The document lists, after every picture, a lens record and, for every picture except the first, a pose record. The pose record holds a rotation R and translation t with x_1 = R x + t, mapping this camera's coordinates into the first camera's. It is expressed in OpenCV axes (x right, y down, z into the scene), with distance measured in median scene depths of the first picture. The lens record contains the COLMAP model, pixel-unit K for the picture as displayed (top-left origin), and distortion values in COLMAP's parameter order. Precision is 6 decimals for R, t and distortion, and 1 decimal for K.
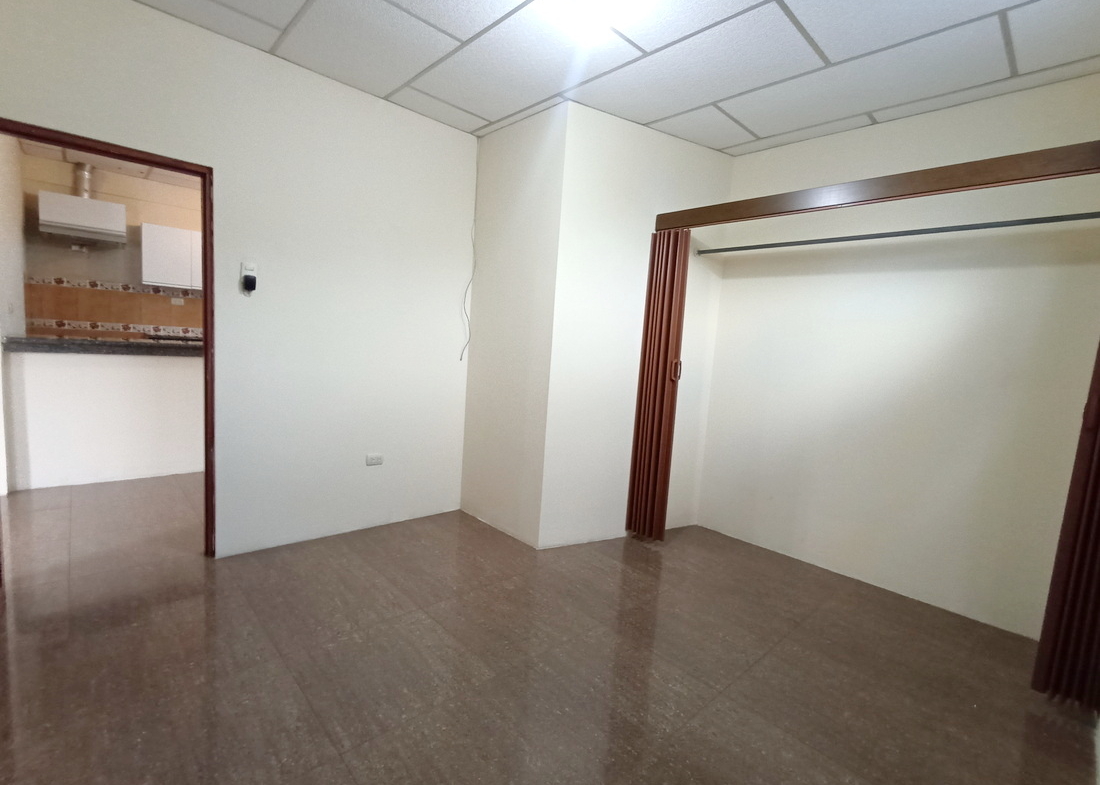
lens RADIAL K [[499.4, 0, 544.6], [0, 499.4, 390.5], [0, 0, 1]] dist [-0.001342, -0.000691]
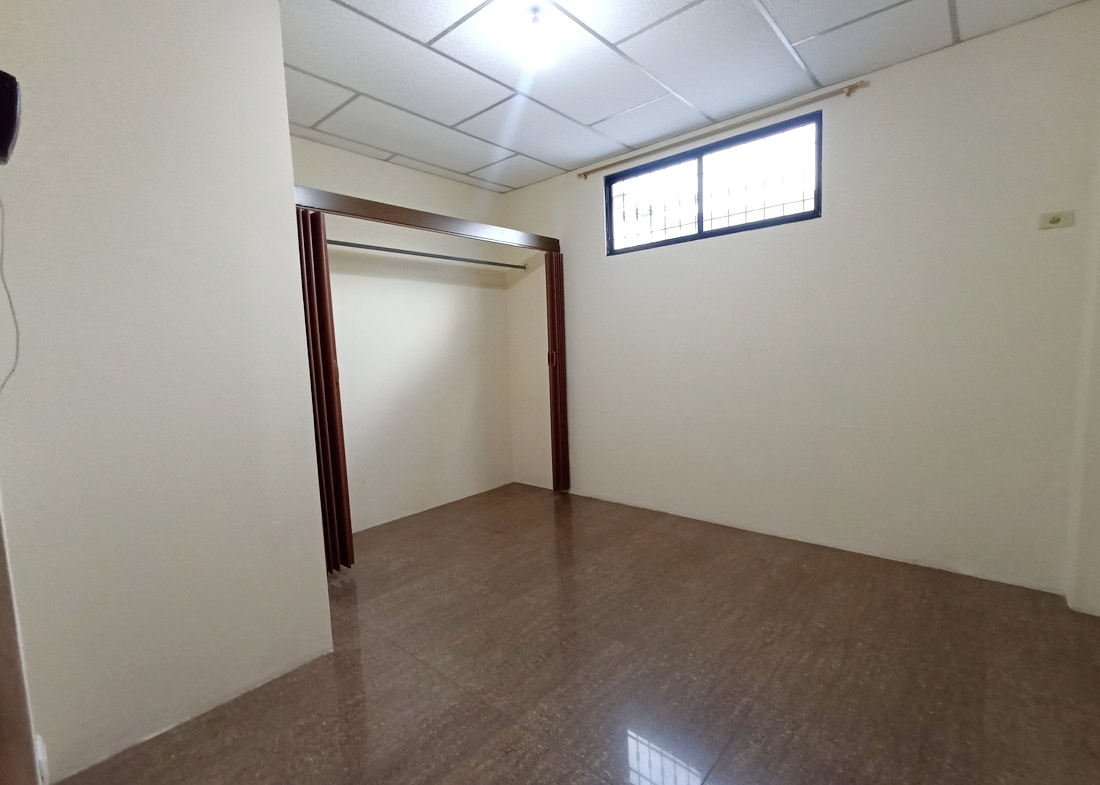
lens RADIAL K [[499.4, 0, 561.3], [0, 499.4, 392.4], [0, 0, 1]] dist [-0.001342, -0.000691]
pose [[-0.107981, -0.150835, 0.982644, -0.832314], [0.126454, 0.978311, 0.164066, -0.127786], [-0.986078, 0.141976, -0.086565, 0.866019]]
